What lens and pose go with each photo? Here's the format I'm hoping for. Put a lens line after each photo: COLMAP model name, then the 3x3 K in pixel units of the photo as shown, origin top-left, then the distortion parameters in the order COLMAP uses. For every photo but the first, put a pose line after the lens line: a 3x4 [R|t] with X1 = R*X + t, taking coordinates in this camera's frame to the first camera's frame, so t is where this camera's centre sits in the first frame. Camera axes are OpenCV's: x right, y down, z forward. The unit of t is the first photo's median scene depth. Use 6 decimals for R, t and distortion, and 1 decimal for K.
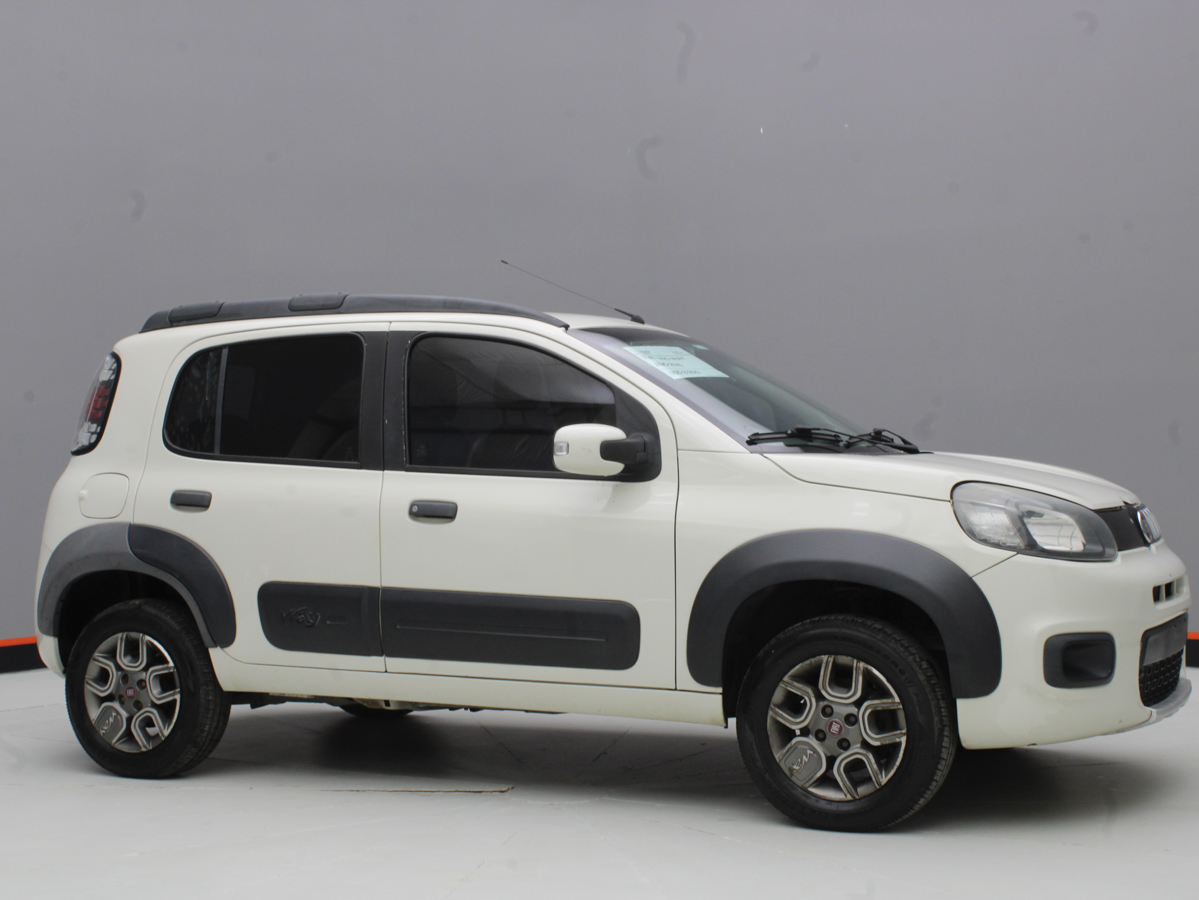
lens RADIAL K [[1926.6, 0, 598.5], [0, 1926.6, 405.5], [0, 0, 1]] dist [-0.046605, 0.000000]
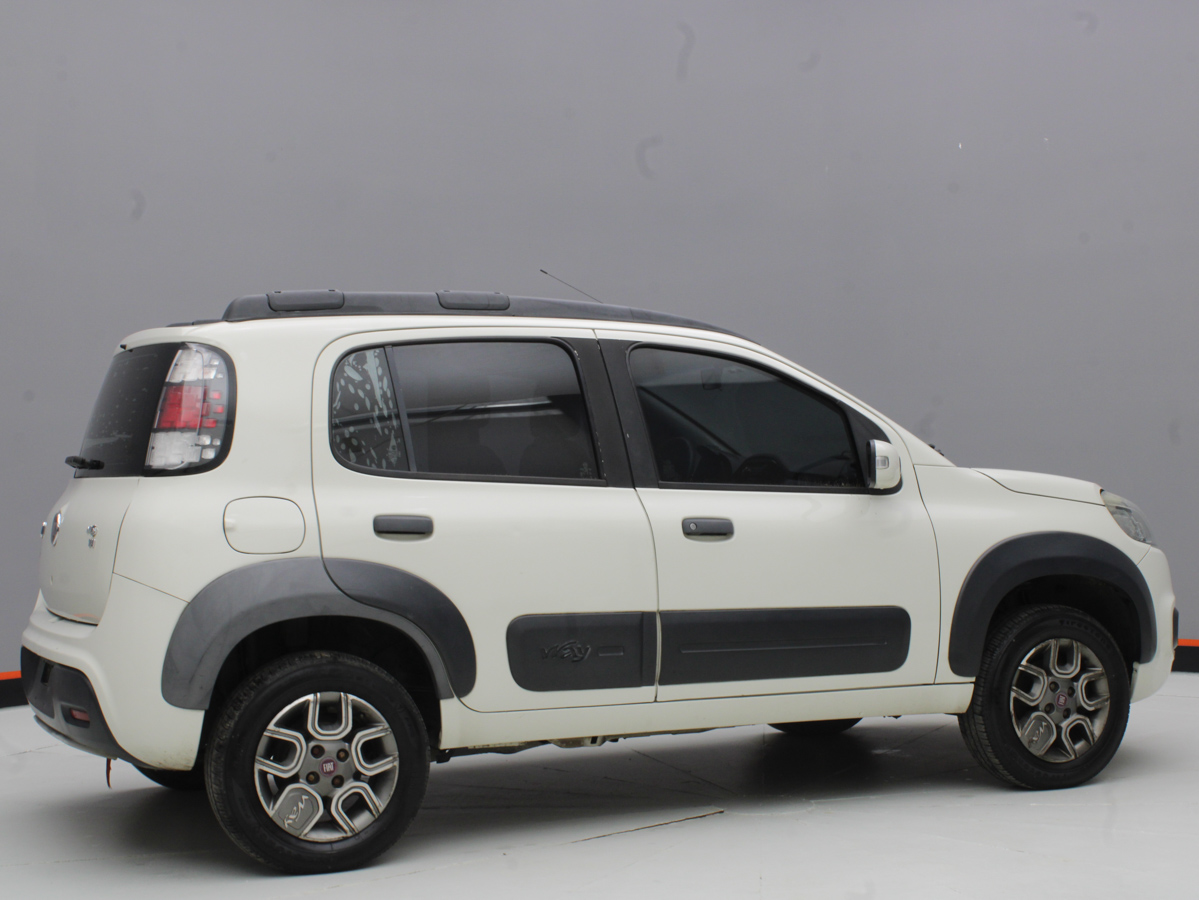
lens RADIAL K [[1926.6, 0, 637.4], [0, 1926.6, 445.7], [0, 0, 1]] dist [-0.046605, 0.000000]
pose [[0.620419, 0.014358, 0.784139, -0.835236], [-0.004471, 0.999881, -0.014771, 0.026820], [-0.784258, 0.005659, 0.620409, 0.413663]]
